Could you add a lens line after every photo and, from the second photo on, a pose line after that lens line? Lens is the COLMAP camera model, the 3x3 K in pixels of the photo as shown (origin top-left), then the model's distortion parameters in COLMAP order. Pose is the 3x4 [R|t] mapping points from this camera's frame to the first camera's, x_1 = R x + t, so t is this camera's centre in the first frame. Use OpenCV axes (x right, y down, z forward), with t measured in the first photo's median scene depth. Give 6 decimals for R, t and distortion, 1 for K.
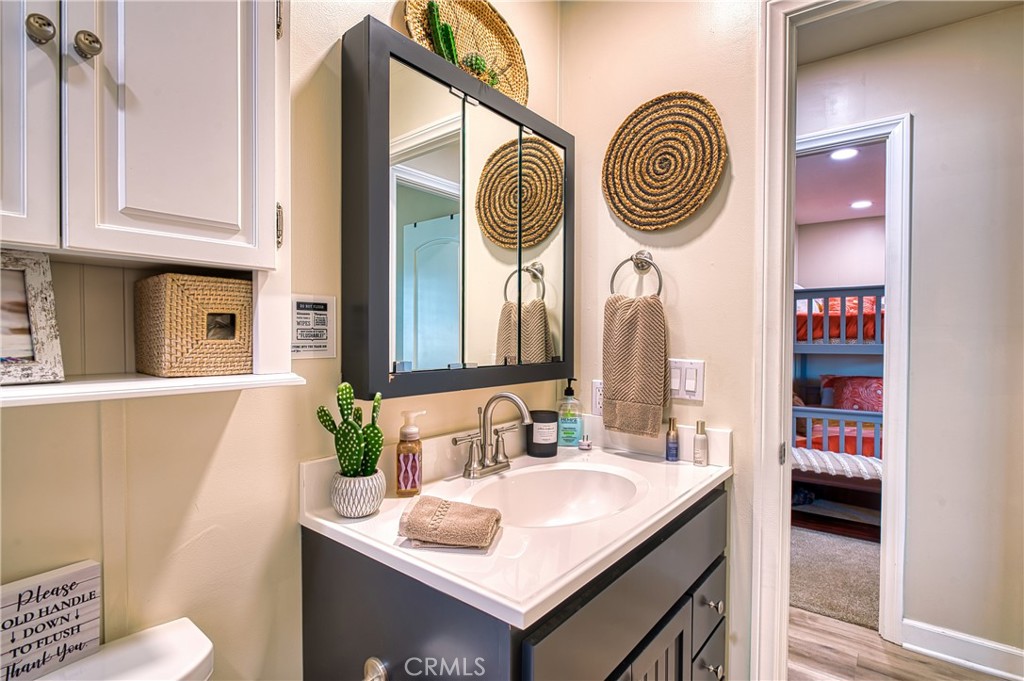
lens RADIAL K [[497.5, 0, 512.1], [0, 497.5, 345.5], [0, 0, 1]] dist [-0.009919, -0.007356]
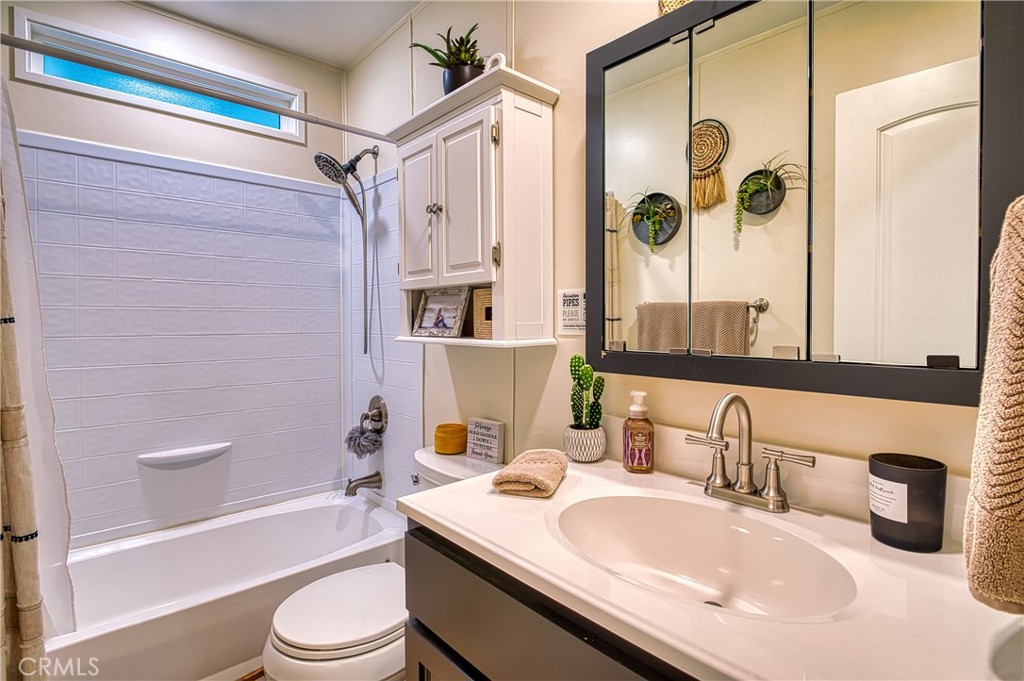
lens RADIAL K [[497.5, 0, 512.3], [0, 497.5, 336.2], [0, 0, 1]] dist [-0.009919, -0.007356]
pose [[-0.159556, 0.025643, -0.986856, 0.872882], [-0.015684, 0.999471, 0.028507, -0.005942], [0.987064, 0.020026, -0.159069, 0.931066]]
